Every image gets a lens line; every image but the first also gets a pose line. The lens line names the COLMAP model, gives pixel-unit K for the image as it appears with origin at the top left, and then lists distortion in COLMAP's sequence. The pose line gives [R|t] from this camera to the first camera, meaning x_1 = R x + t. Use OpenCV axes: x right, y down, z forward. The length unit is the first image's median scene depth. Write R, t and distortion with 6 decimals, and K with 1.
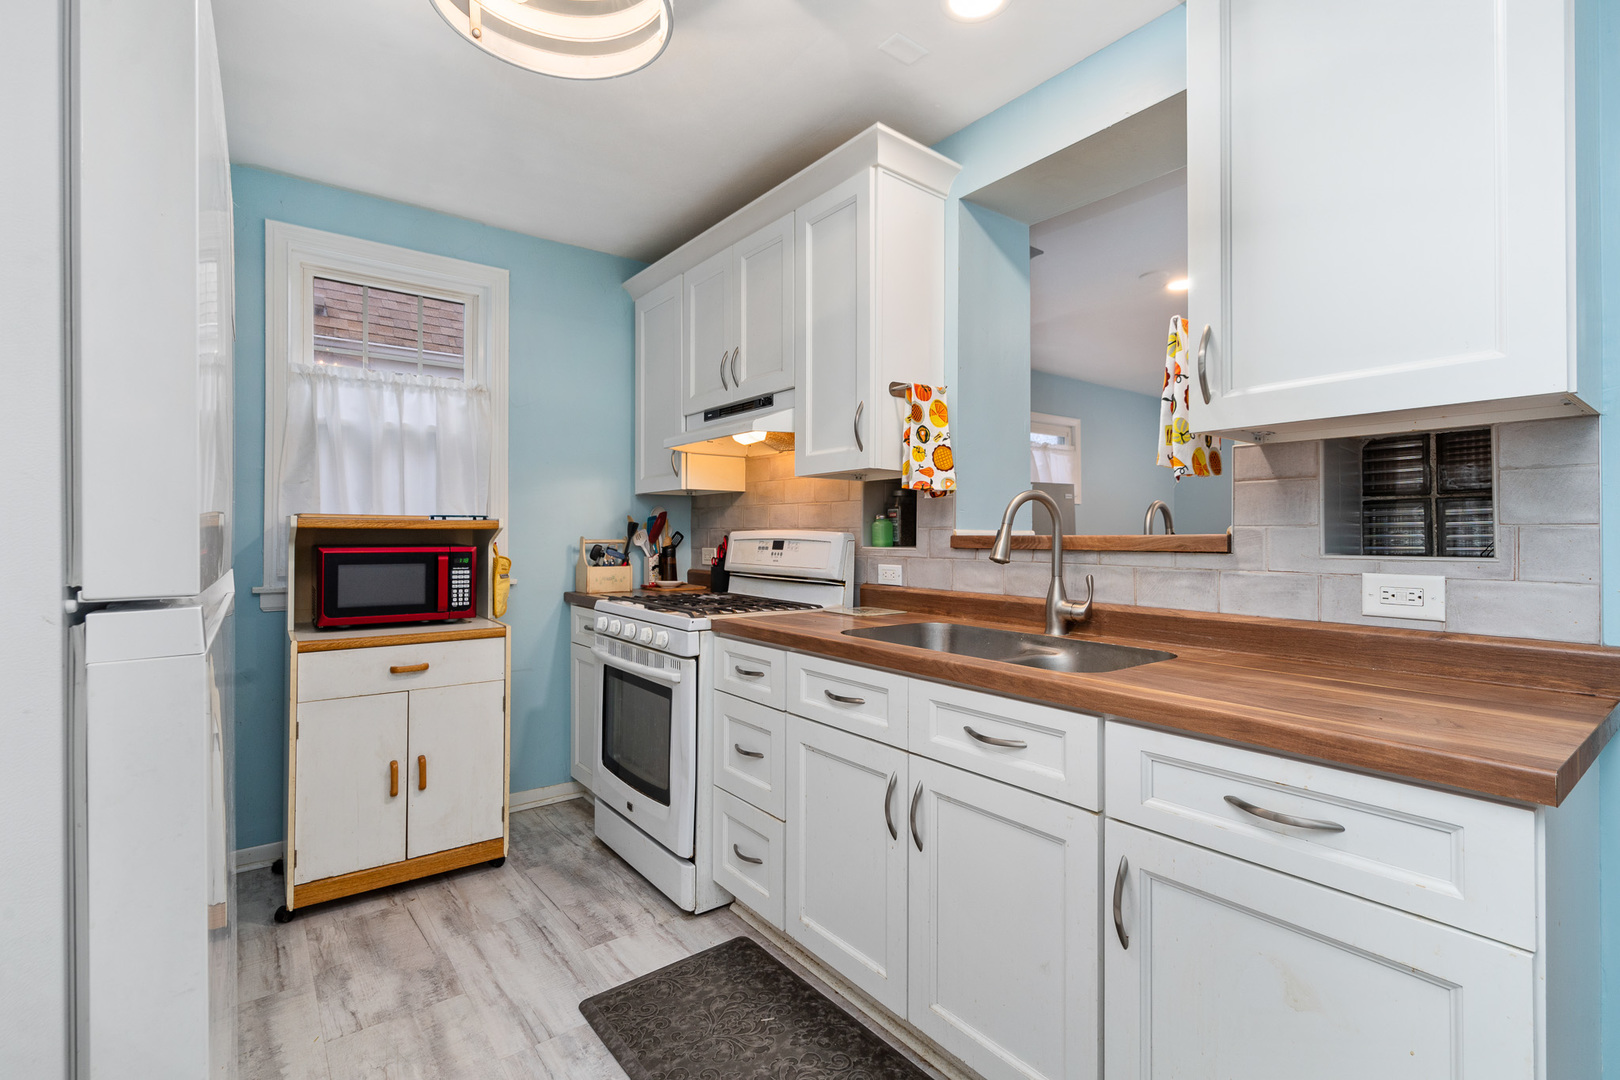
lens RADIAL K [[739.4, 0, 812.2], [0, 739.4, 538.1], [0, 0, 1]] dist [-0.002029, 0.001352]
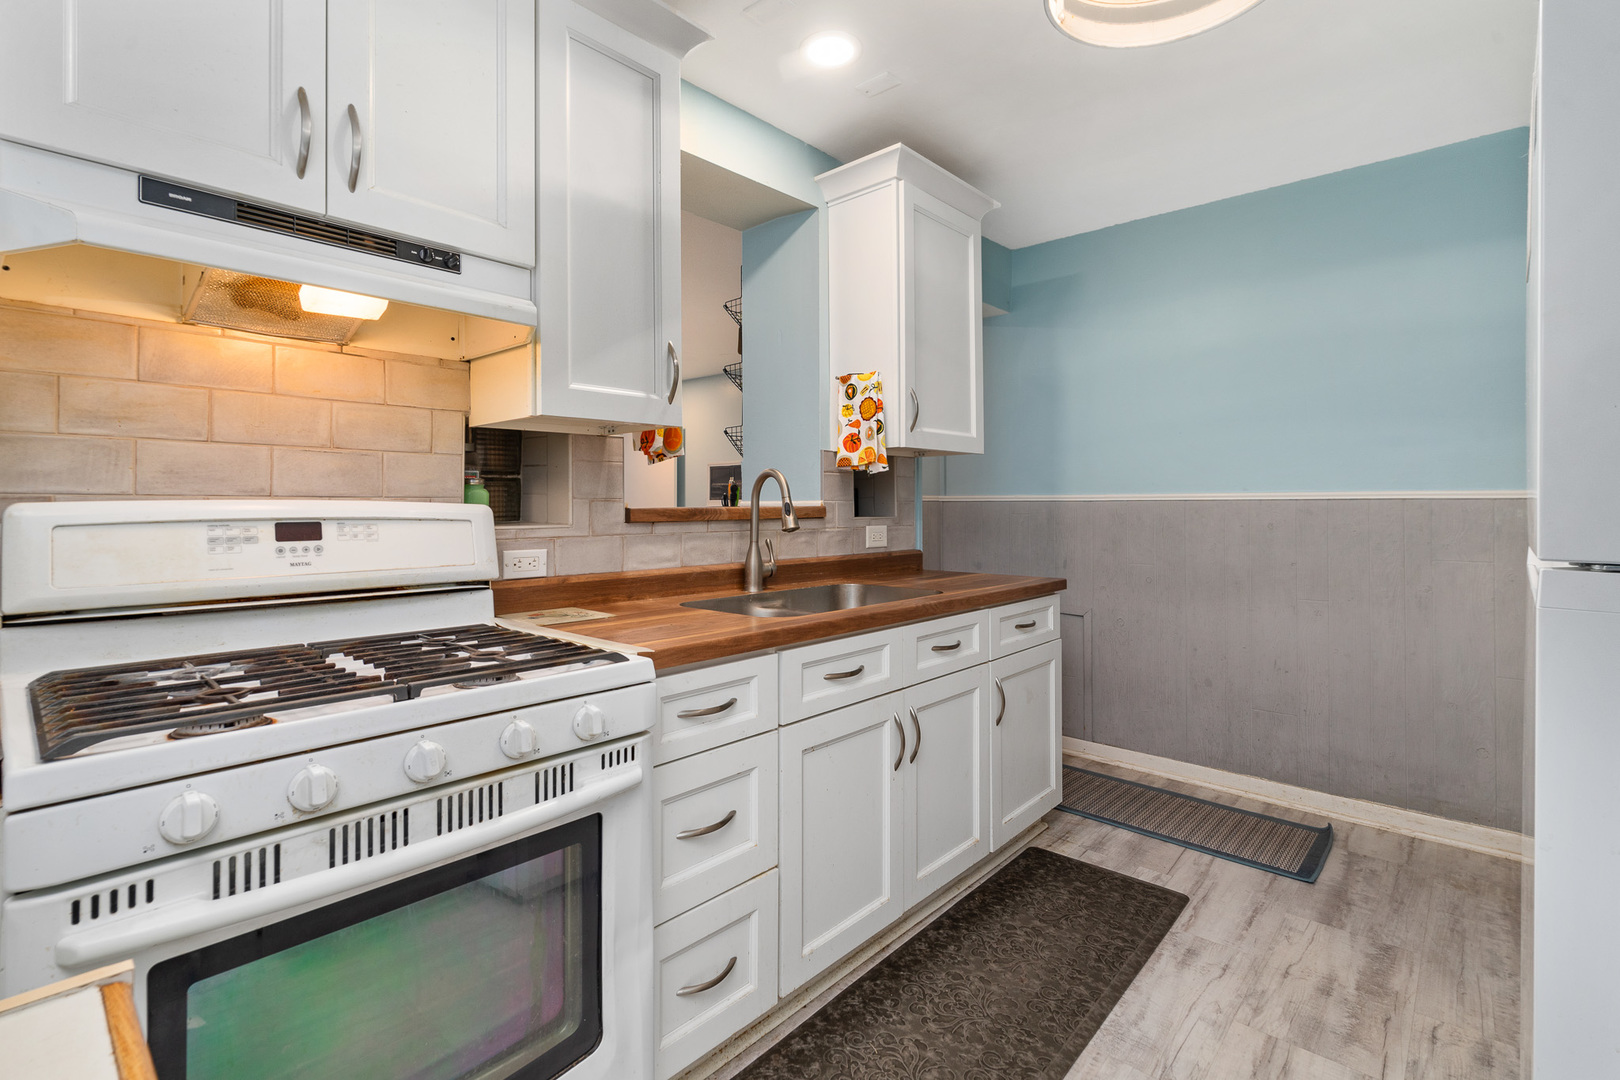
lens RADIAL K [[739.4, 0, 842.3], [0, 739.4, 498.7], [0, 0, 1]] dist [-0.002029, 0.001352]
pose [[-0.190441, 0.002938, 0.981694, -0.837073], [0.003144, 0.999992, -0.002383, -0.013823], [-0.981694, 0.002633, -0.190449, 1.073938]]
